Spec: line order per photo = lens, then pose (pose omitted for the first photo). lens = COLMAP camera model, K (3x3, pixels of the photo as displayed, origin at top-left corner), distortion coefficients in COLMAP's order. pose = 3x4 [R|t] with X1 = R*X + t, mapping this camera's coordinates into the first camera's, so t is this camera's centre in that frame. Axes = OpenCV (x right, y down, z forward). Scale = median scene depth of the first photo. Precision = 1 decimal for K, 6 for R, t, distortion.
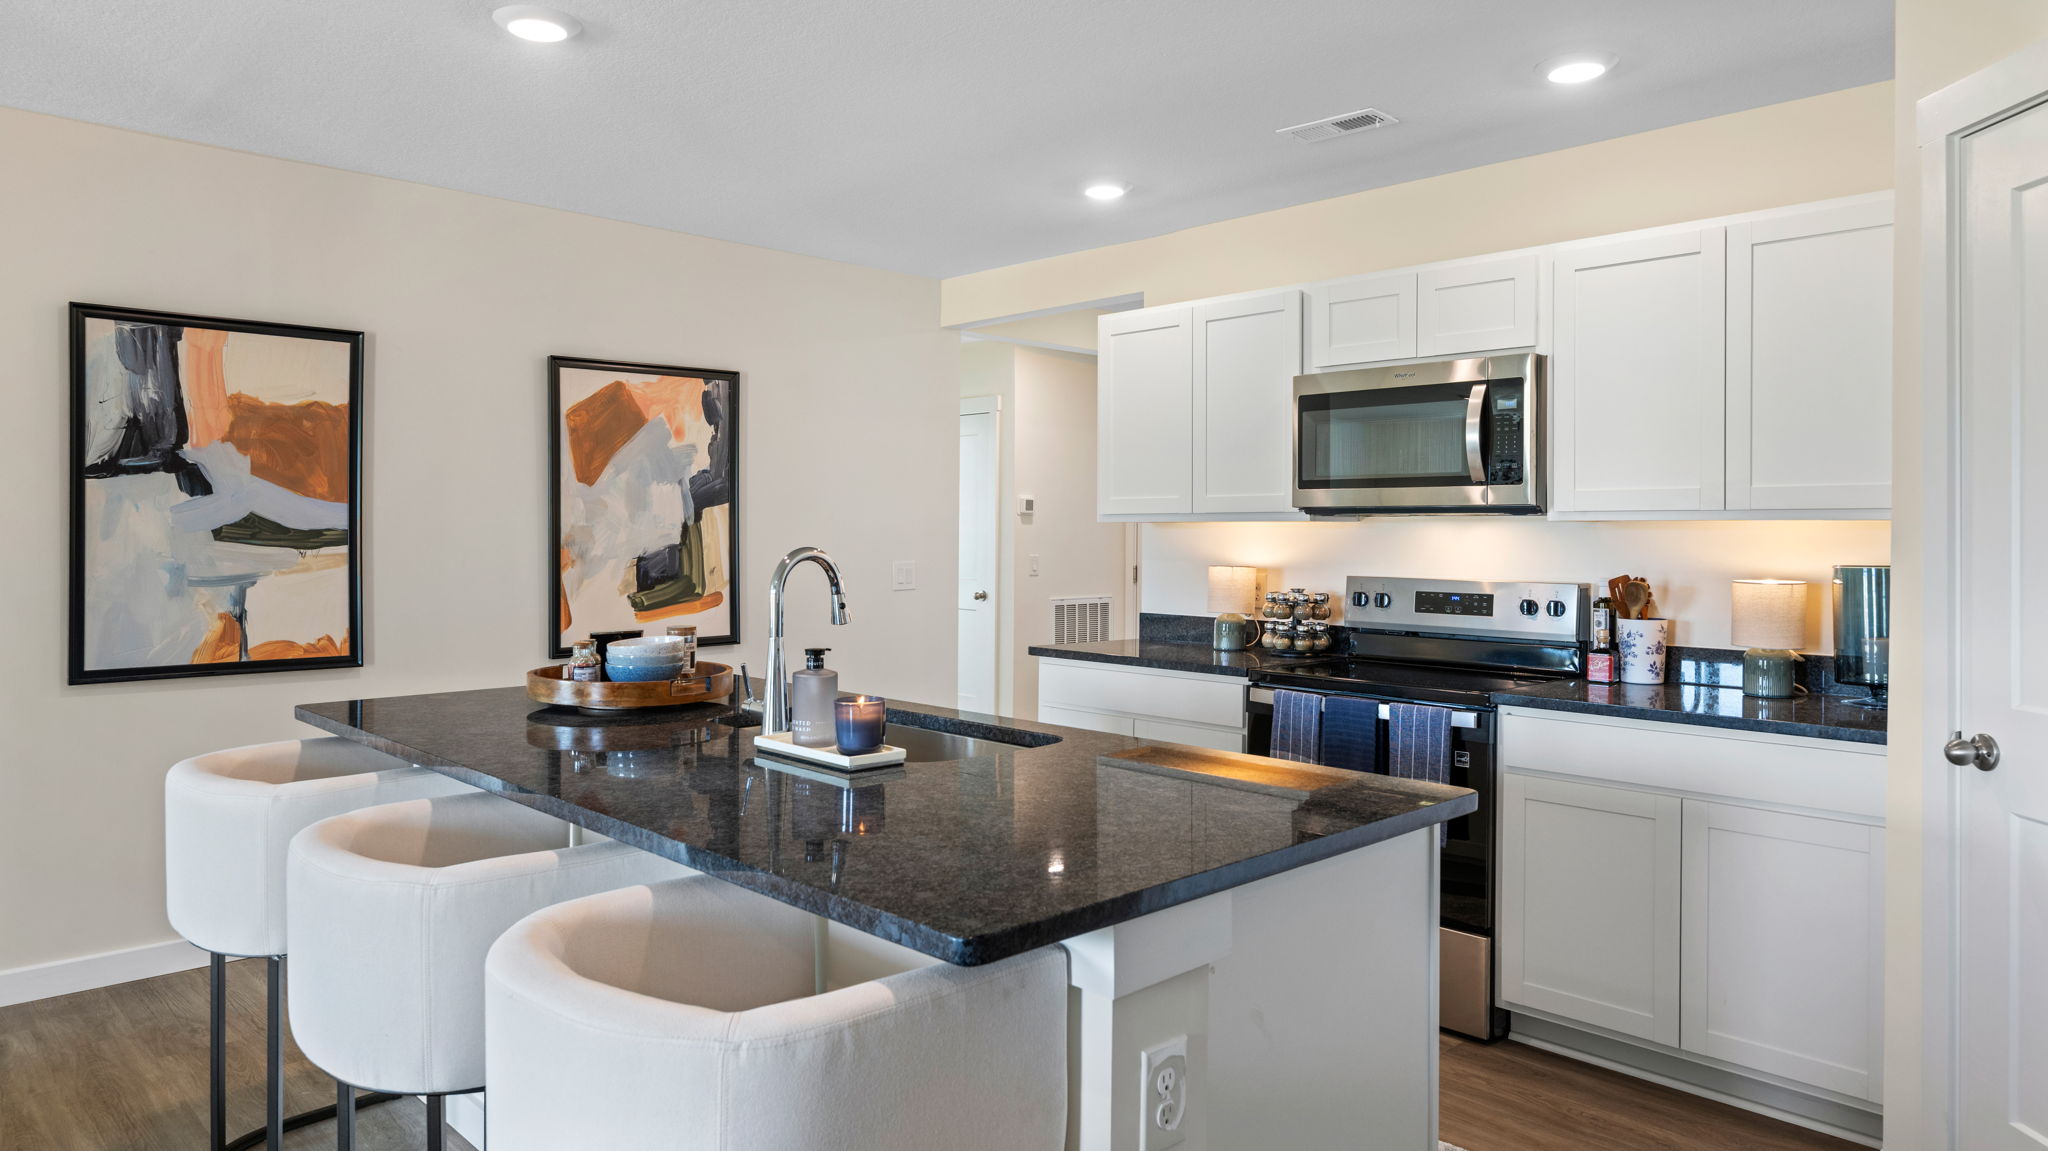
lens RADIAL K [[1292.8, 0, 1026.7], [0, 1292.8, 542.4], [0, 0, 1]] dist [-0.001873, -0.000277]
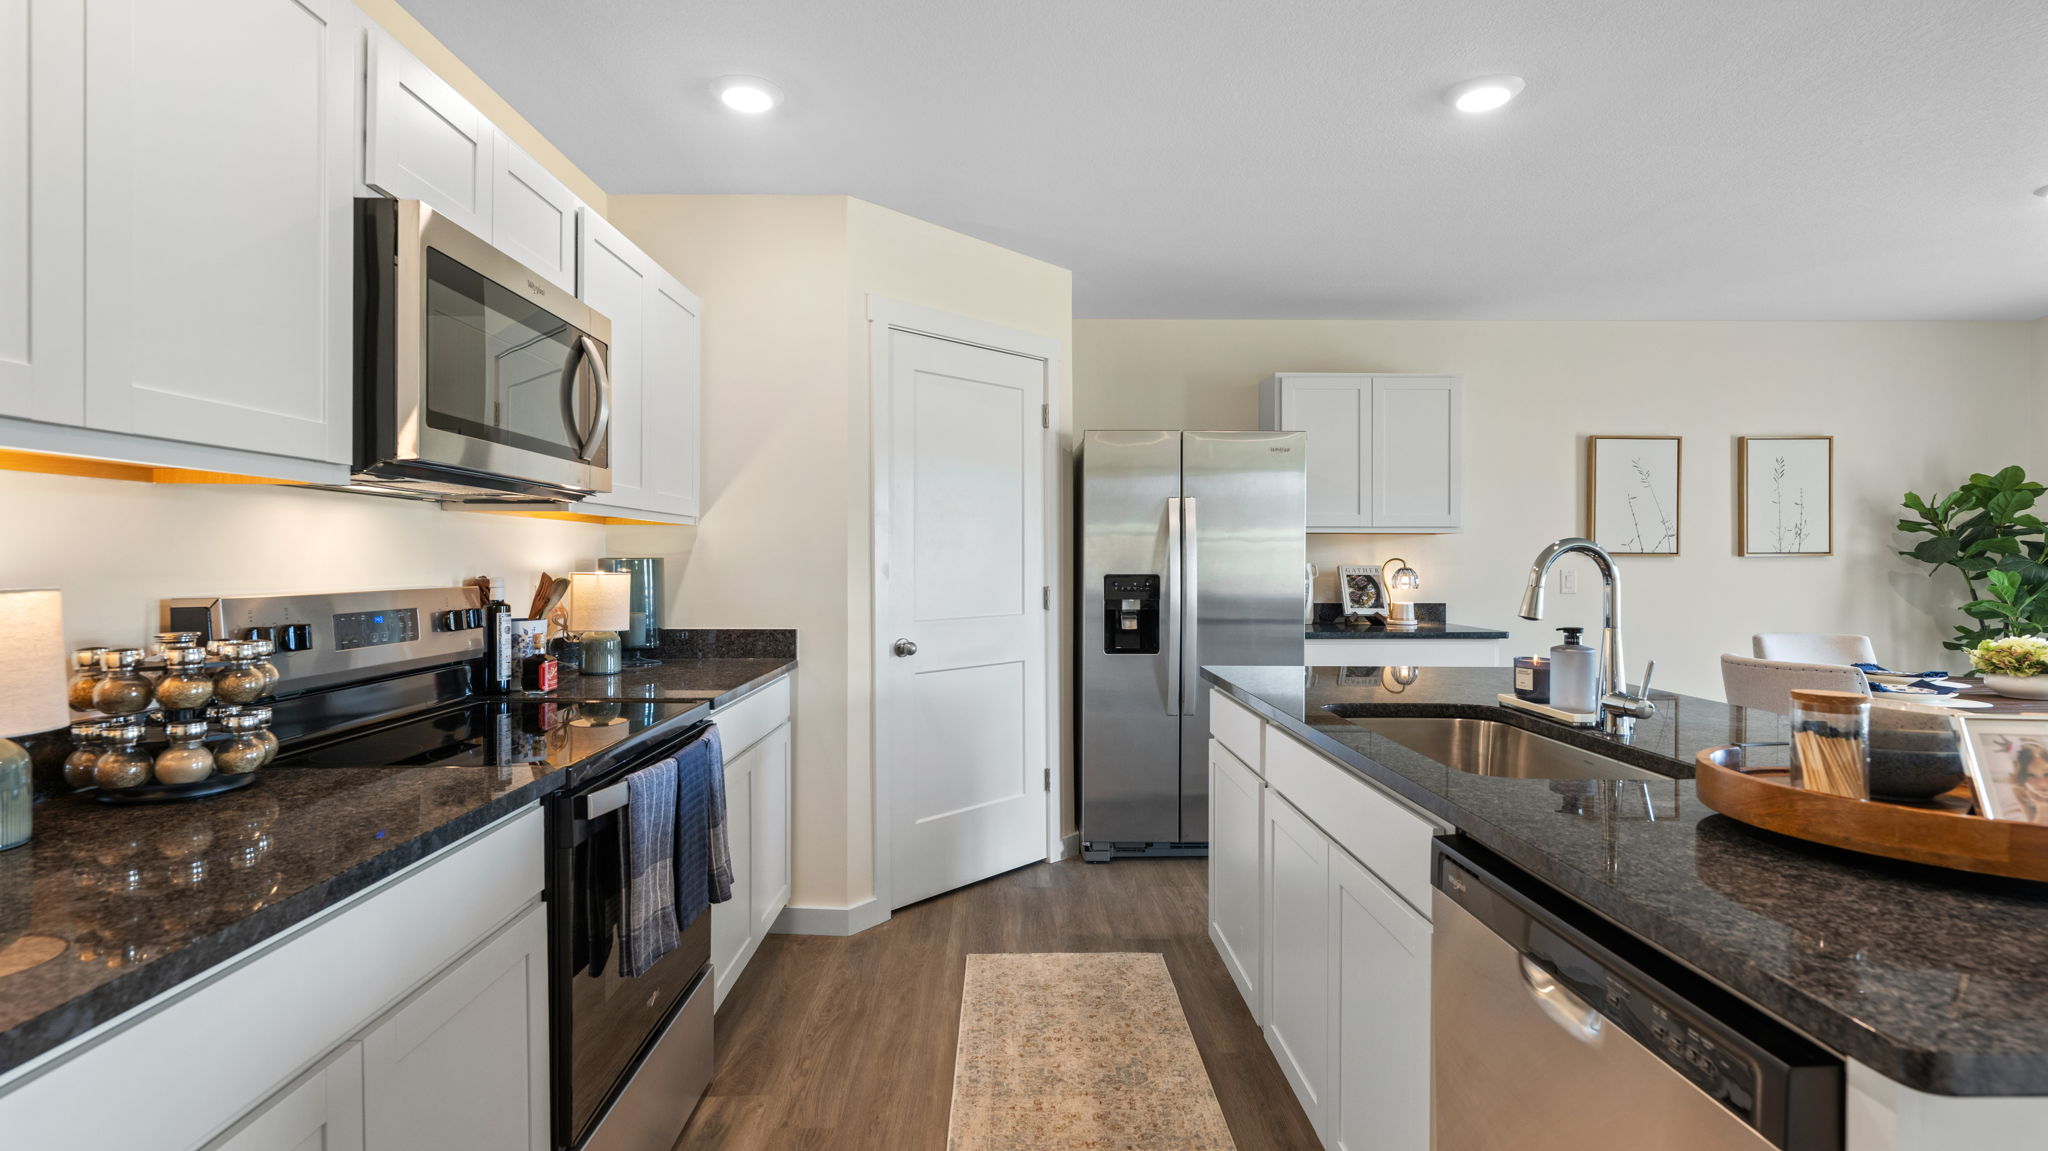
lens RADIAL K [[953.2, 0, 1013.9], [0, 953.2, 564.3], [0, 0, 1]] dist [-0.001078, 0.000055]
pose [[-0.730059, -0.011566, 0.683286, -0.230016], [-0.004557, 0.999917, 0.012057, 0.009304], [-0.683369, 0.005689, -0.730051, 1.178380]]
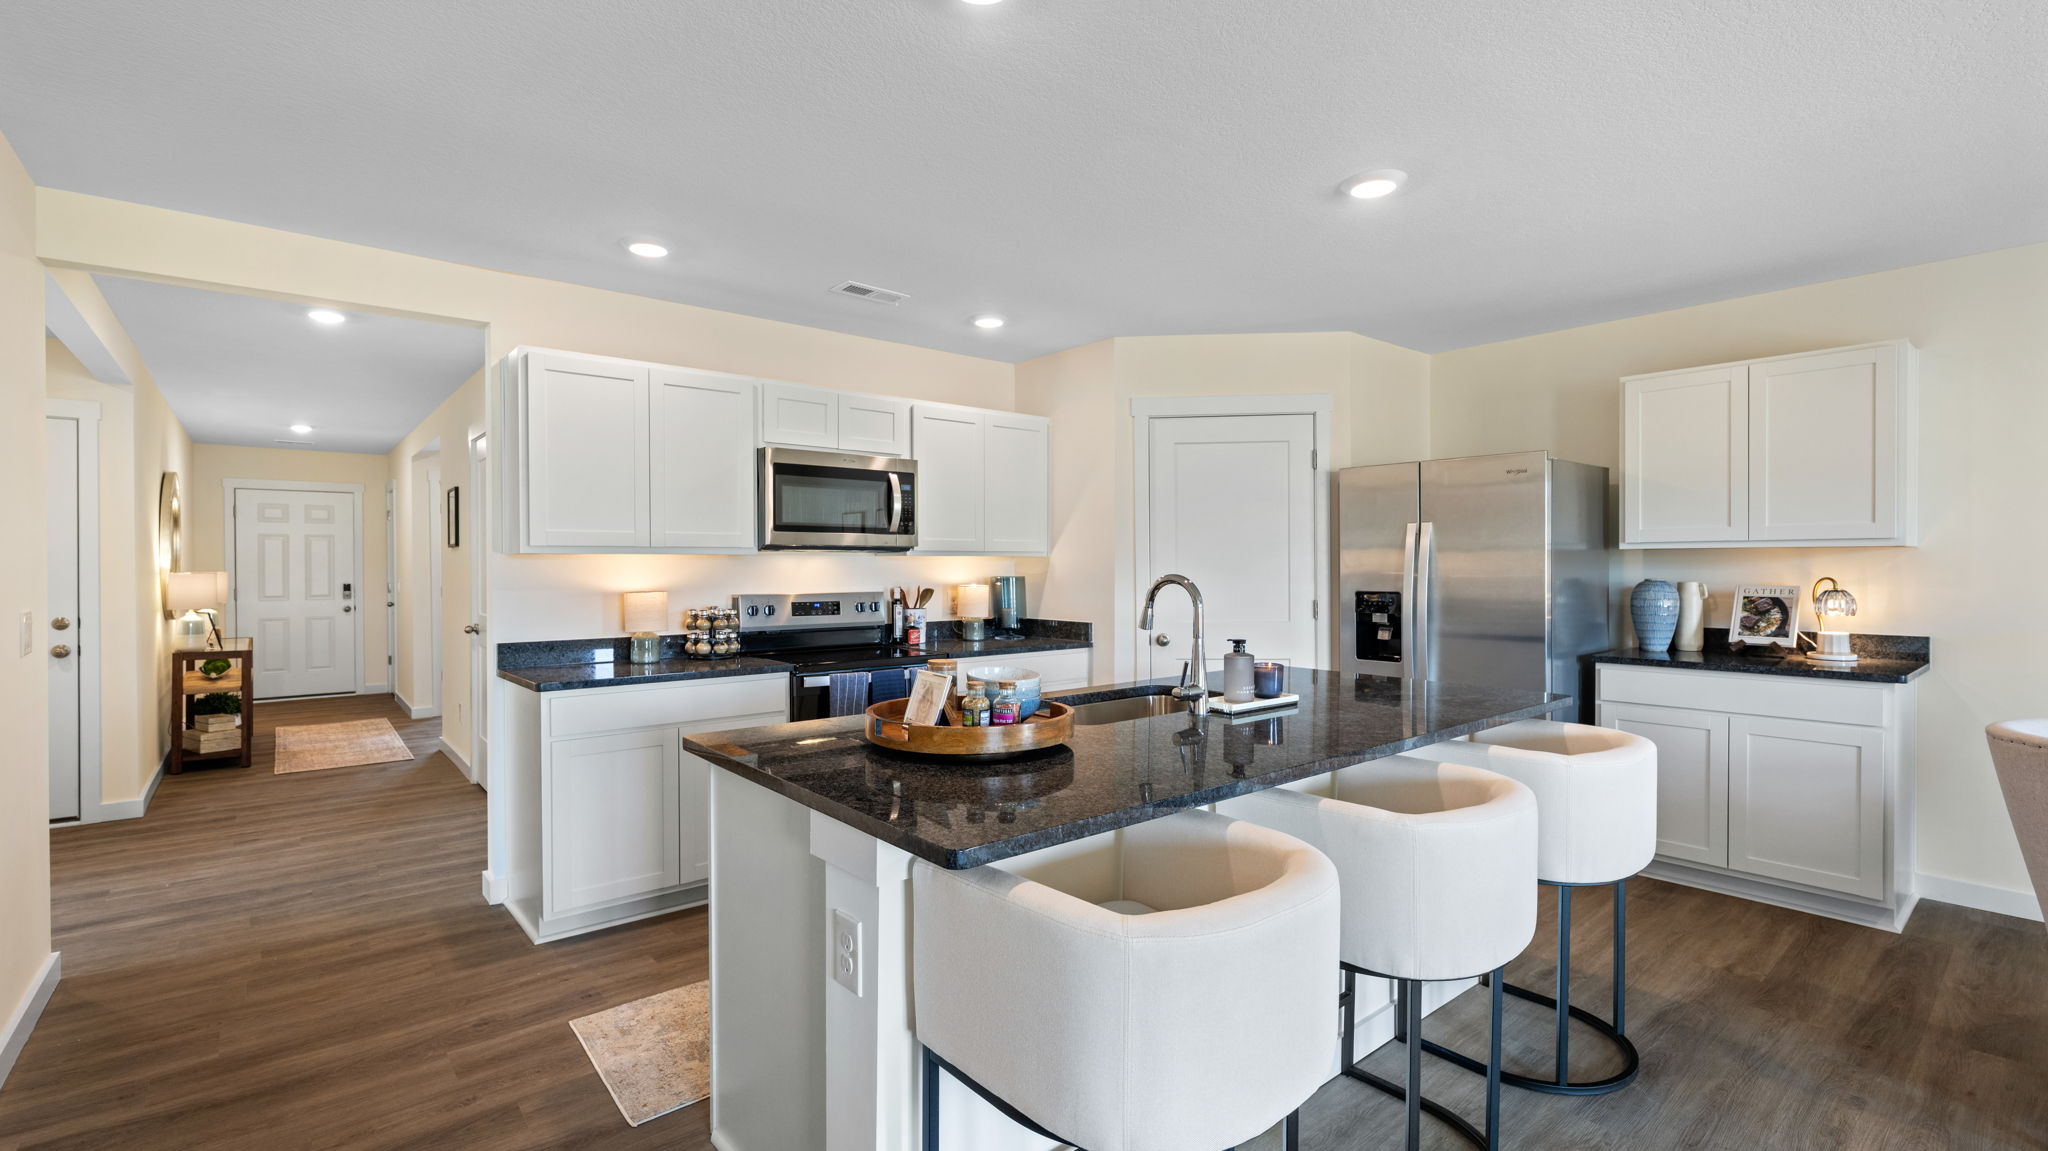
lens RADIAL K [[912.4, 0, 1024.0], [0, 912.4, 575.5], [0, 0, 1]] dist [0.000637, 0.000152]
pose [[0.070464, -0.020588, 0.997302, -0.766685], [0.006566, 0.999775, 0.020175, -0.012821], [-0.997493, 0.005127, 0.070583, 0.706023]]
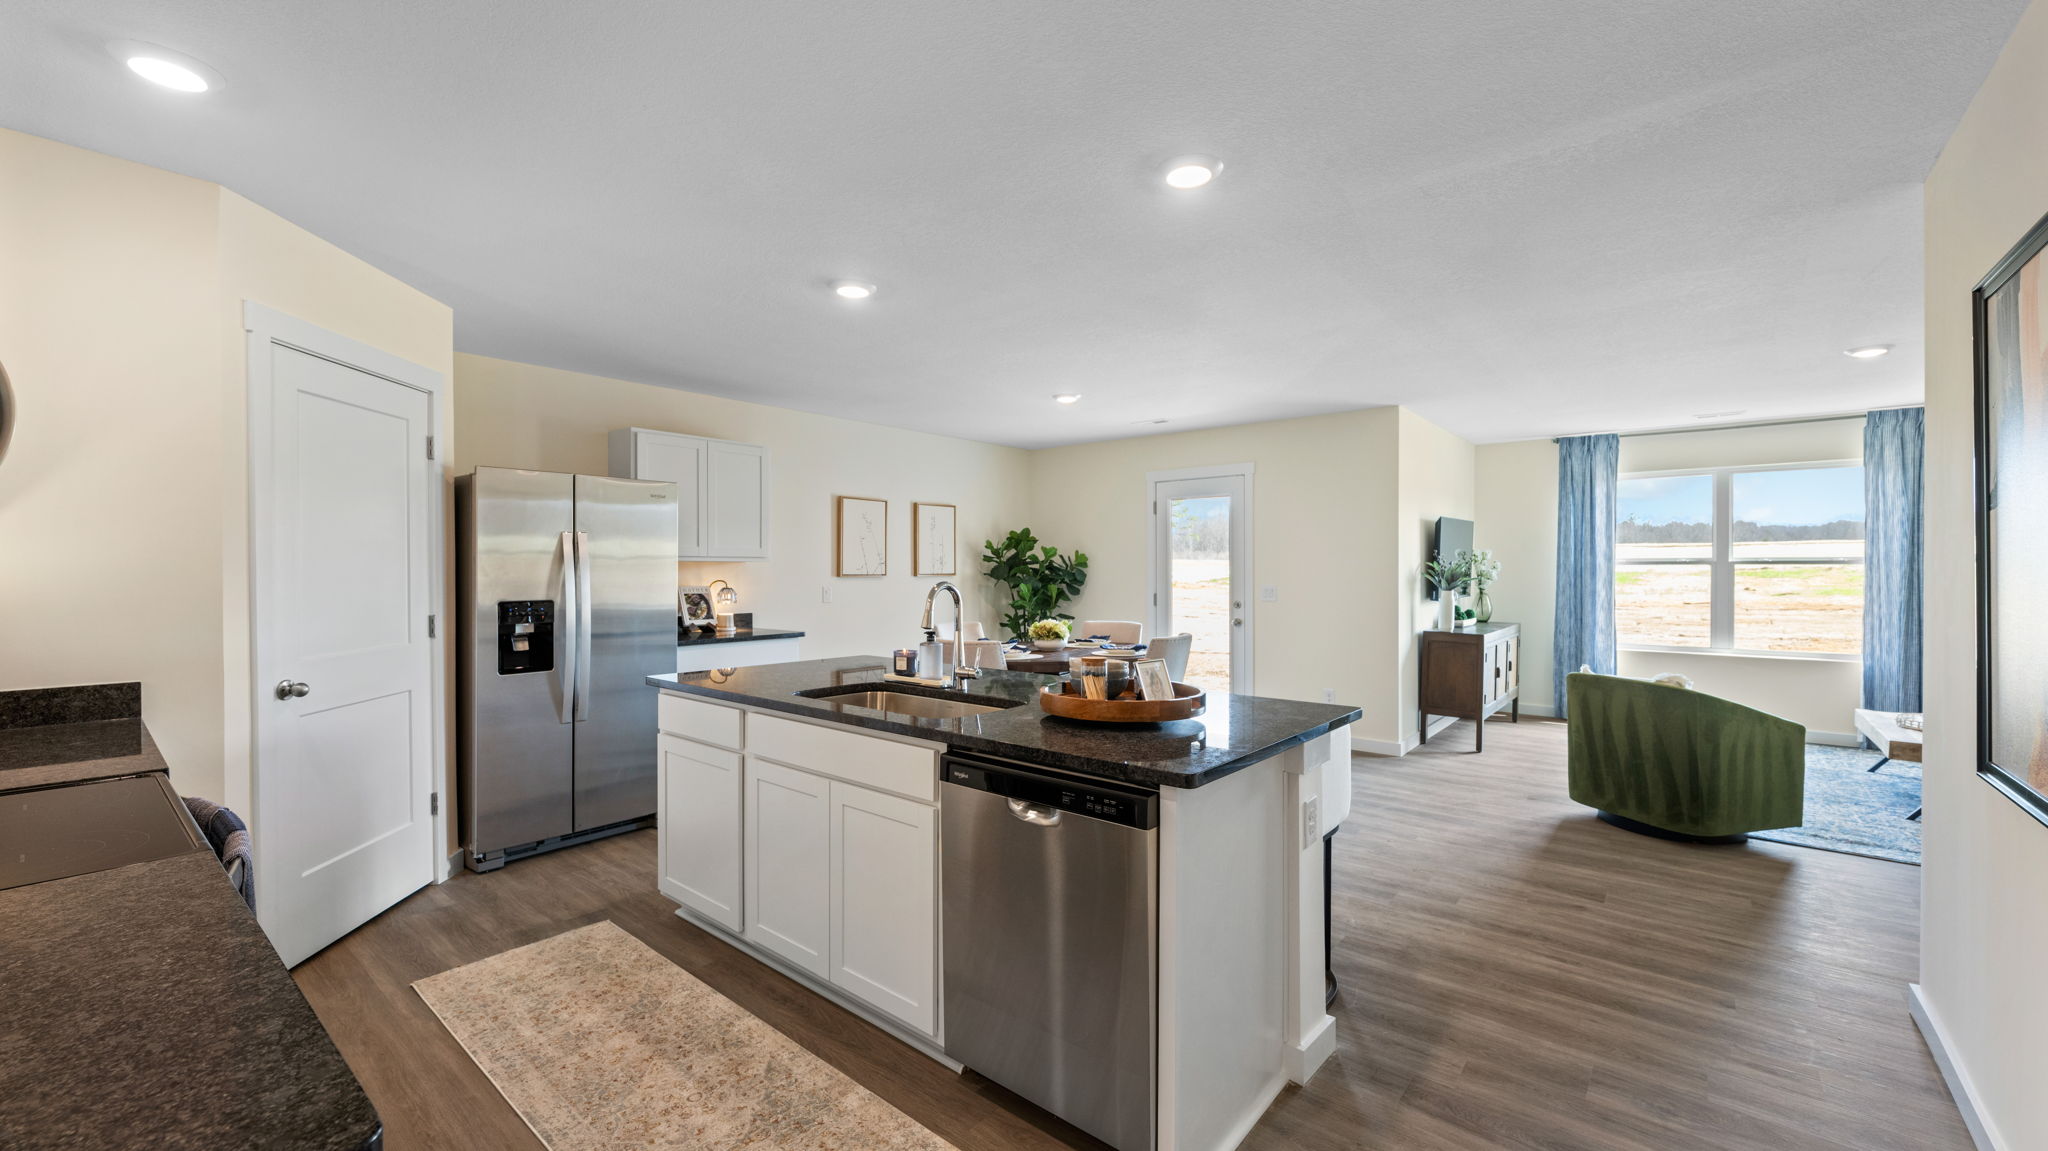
lens RADIAL K [[809.9, 0, 1024.0], [0, 809.9, 575.5], [0, 0, 1]] dist [-0.011230, 0.000103]
pose [[-0.993220, -0.007096, -0.116036, -0.098493], [-0.008354, 0.999911, 0.010360, -0.012306], [0.115952, 0.011259, -0.993191, 1.356588]]
